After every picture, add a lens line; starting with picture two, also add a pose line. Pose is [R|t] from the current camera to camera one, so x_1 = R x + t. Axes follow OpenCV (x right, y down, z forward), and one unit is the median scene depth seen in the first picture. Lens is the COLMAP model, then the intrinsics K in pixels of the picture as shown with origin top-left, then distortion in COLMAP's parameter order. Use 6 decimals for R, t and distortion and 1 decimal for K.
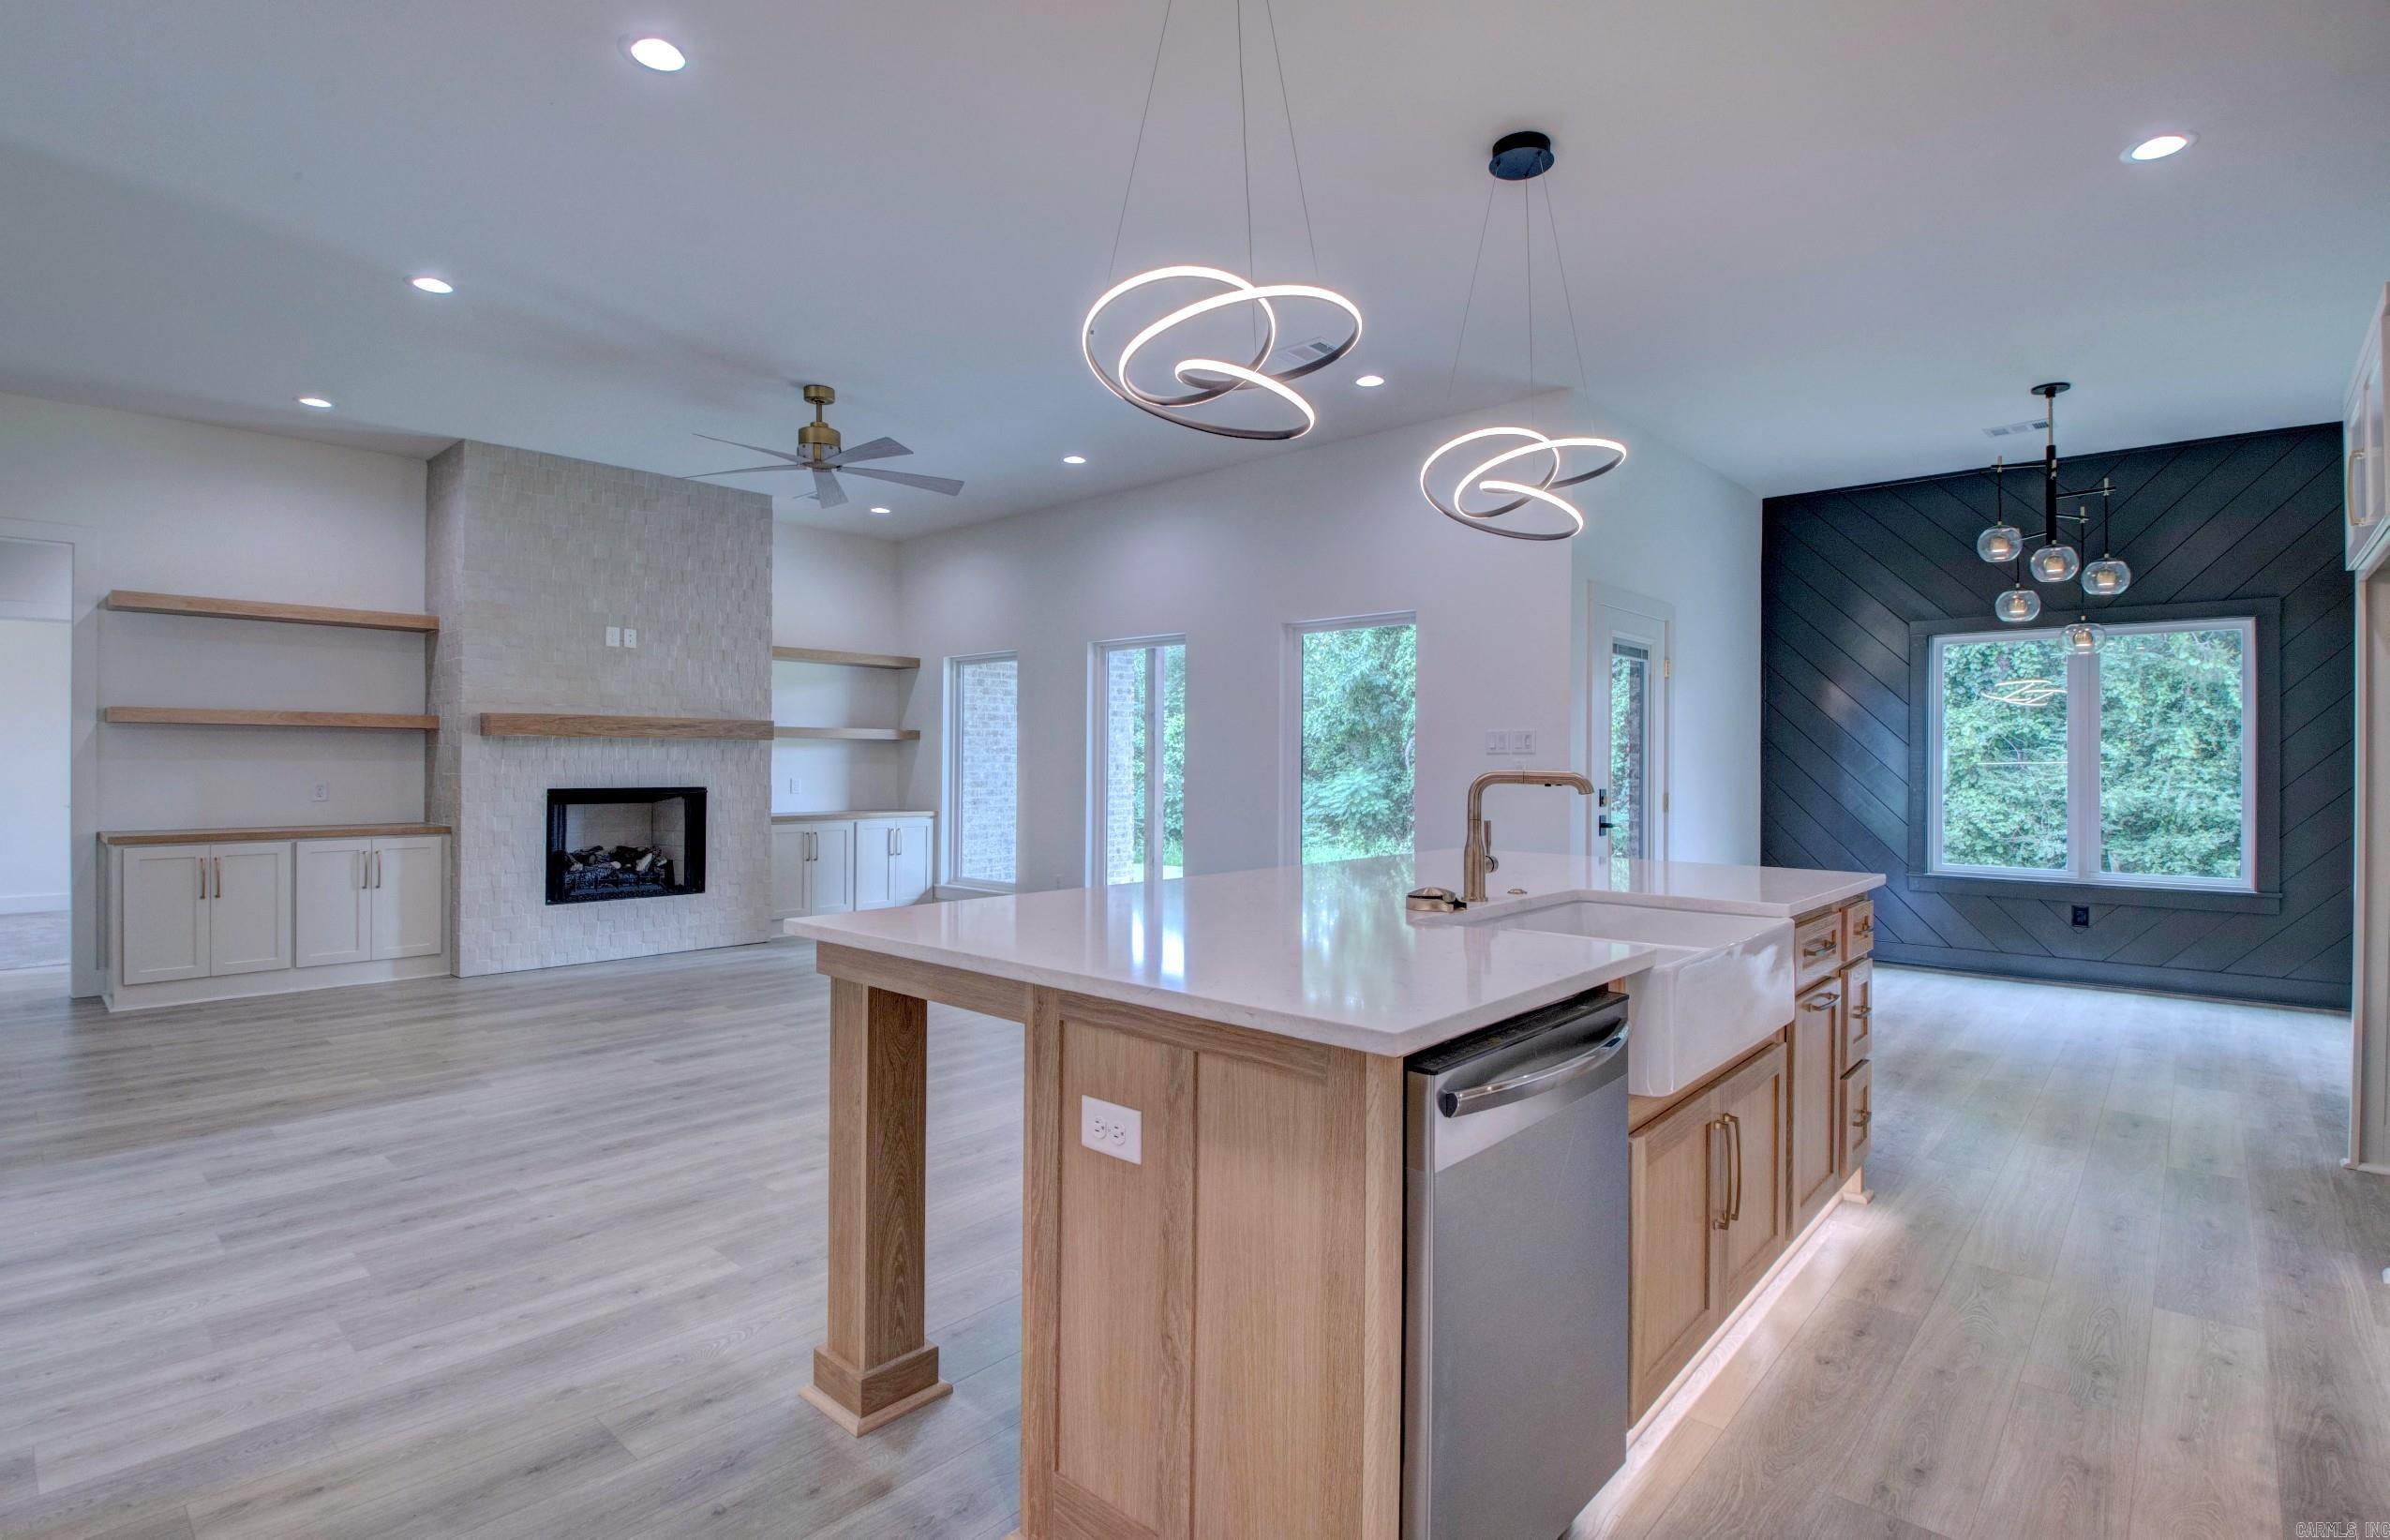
lens RADIAL K [[1139.1, 0, 1195.0], [0, 1139.1, 770.0], [0, 0, 1]] dist [0.003469, -0.016585]
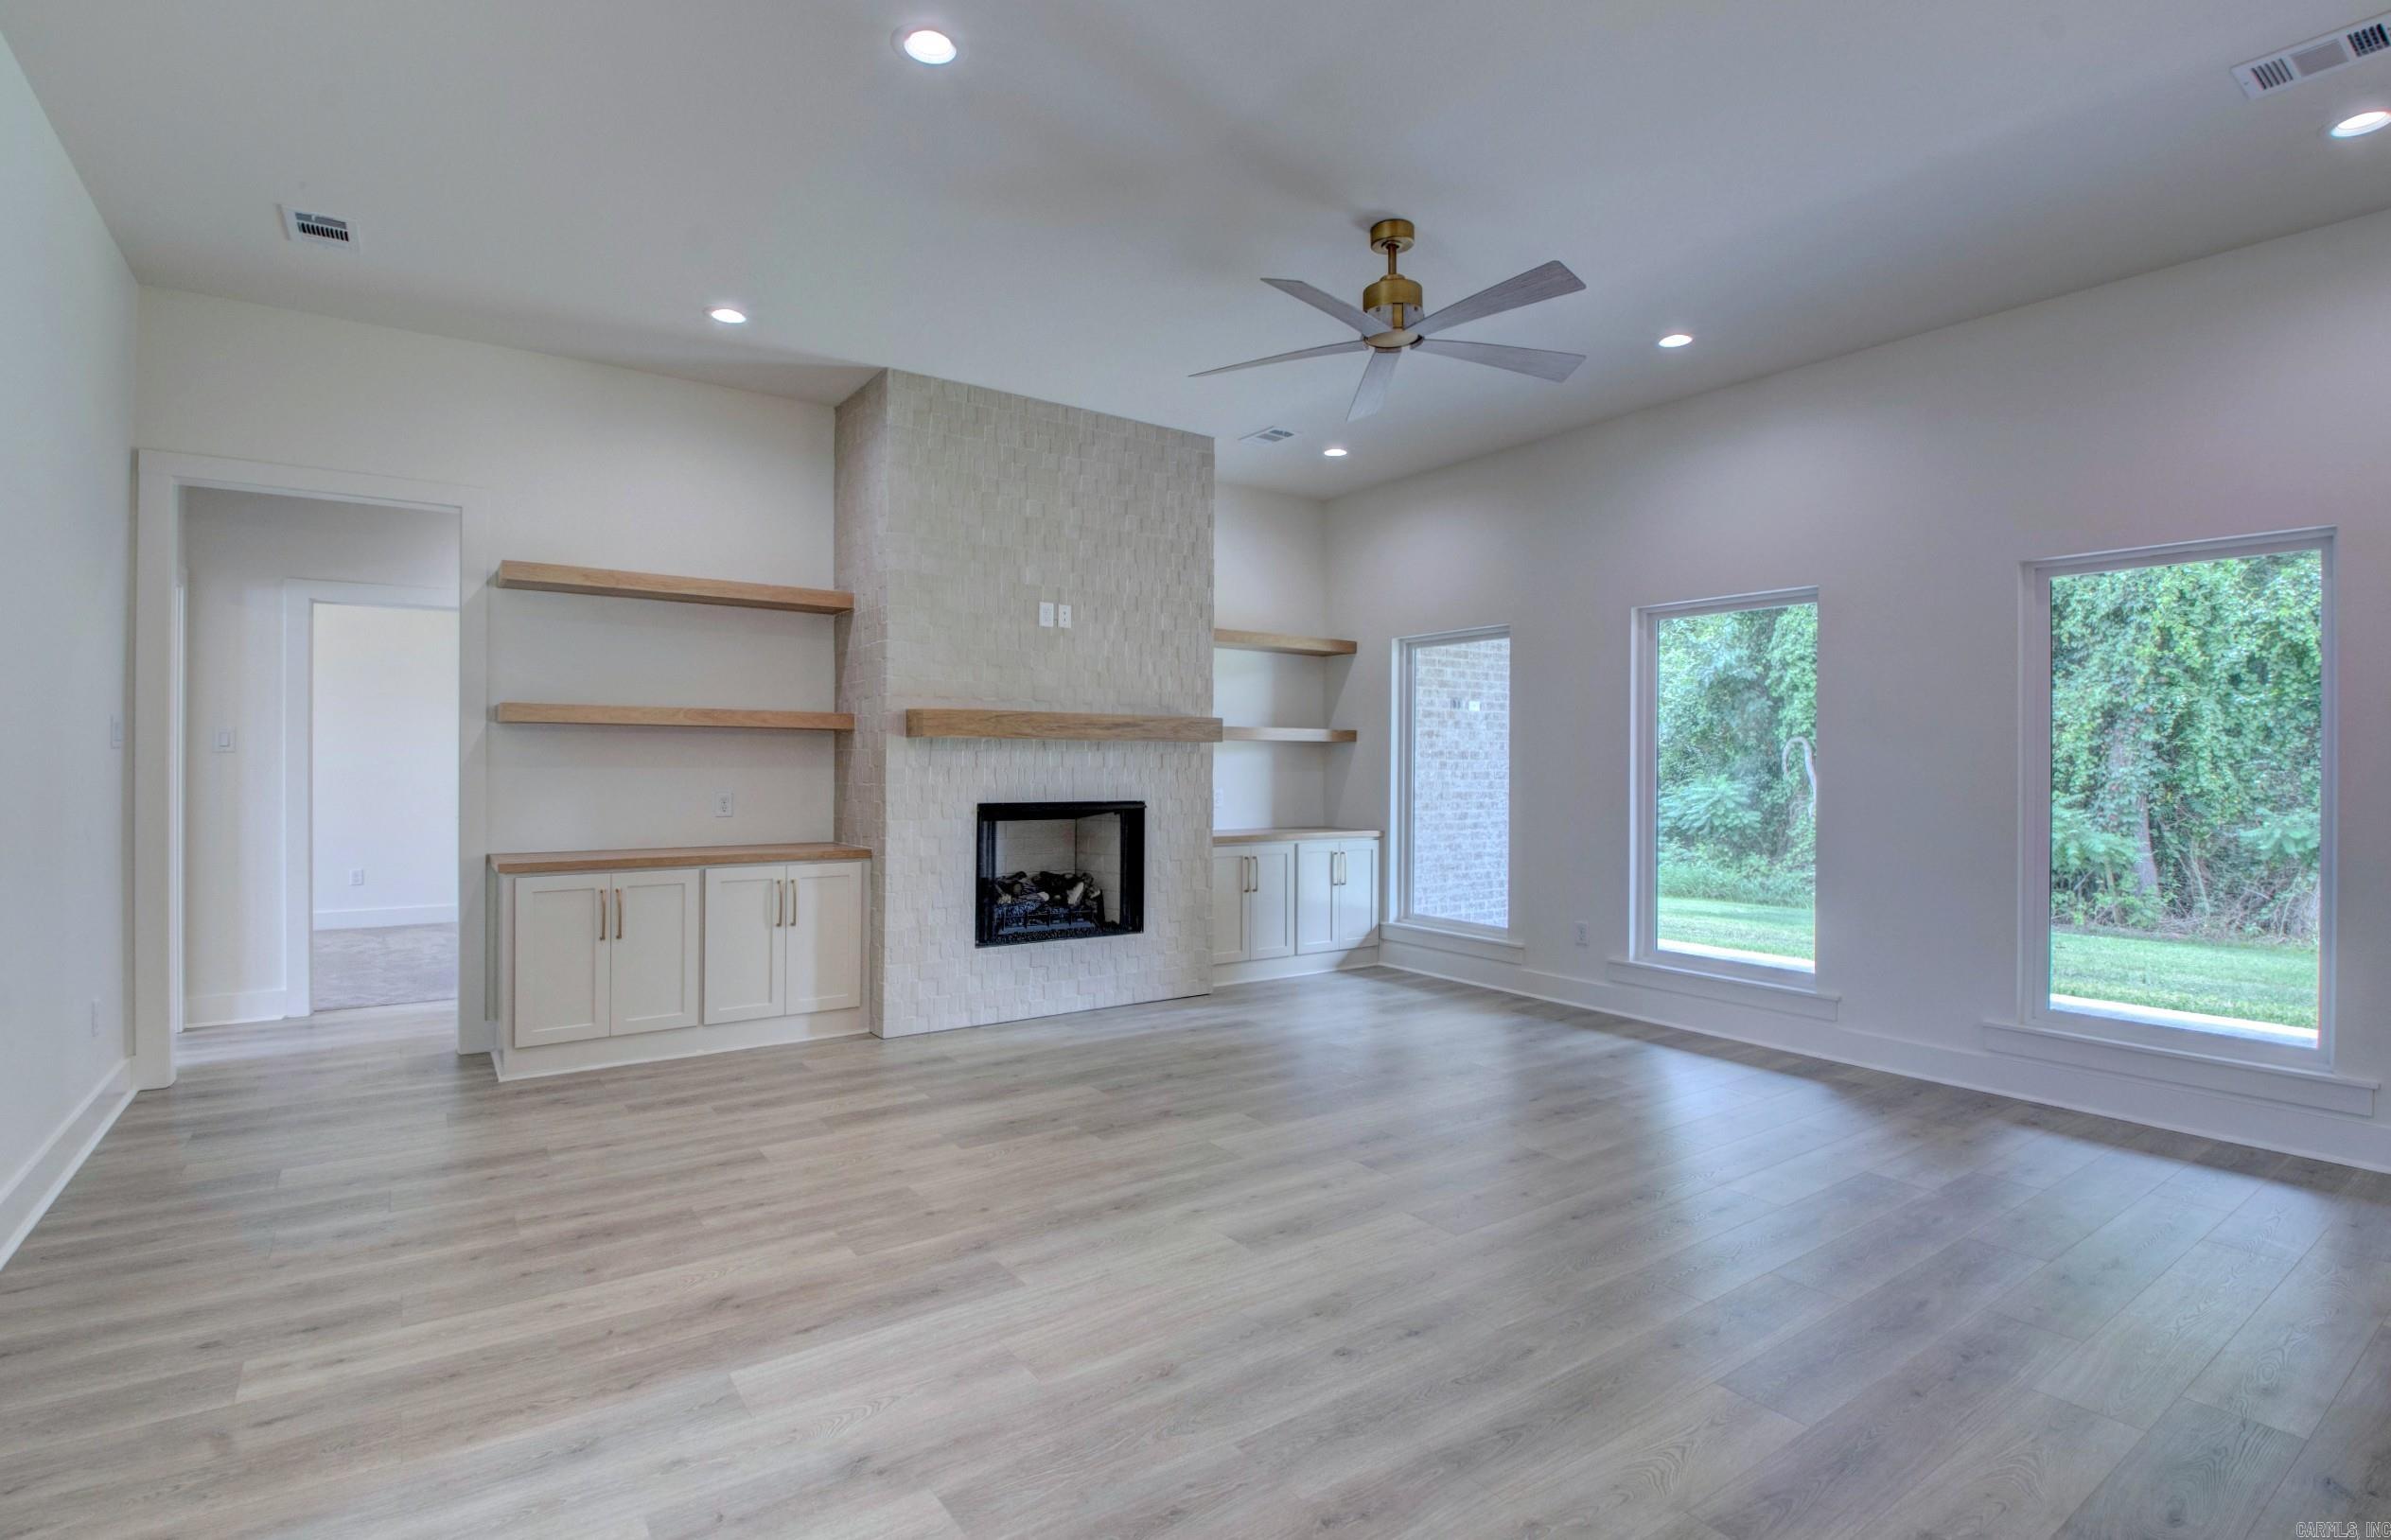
lens RADIAL K [[1145.9, 0, 1195.5], [0, 1145.9, 770.0], [0, 0, 1]] dist [0.062554, -0.067733]
pose [[0.975086, 0.001021, -0.221824, -0.227228], [-0.001899, 0.999991, -0.003746, -0.003947], [0.221818, 0.004074, 0.975080, 0.230697]]
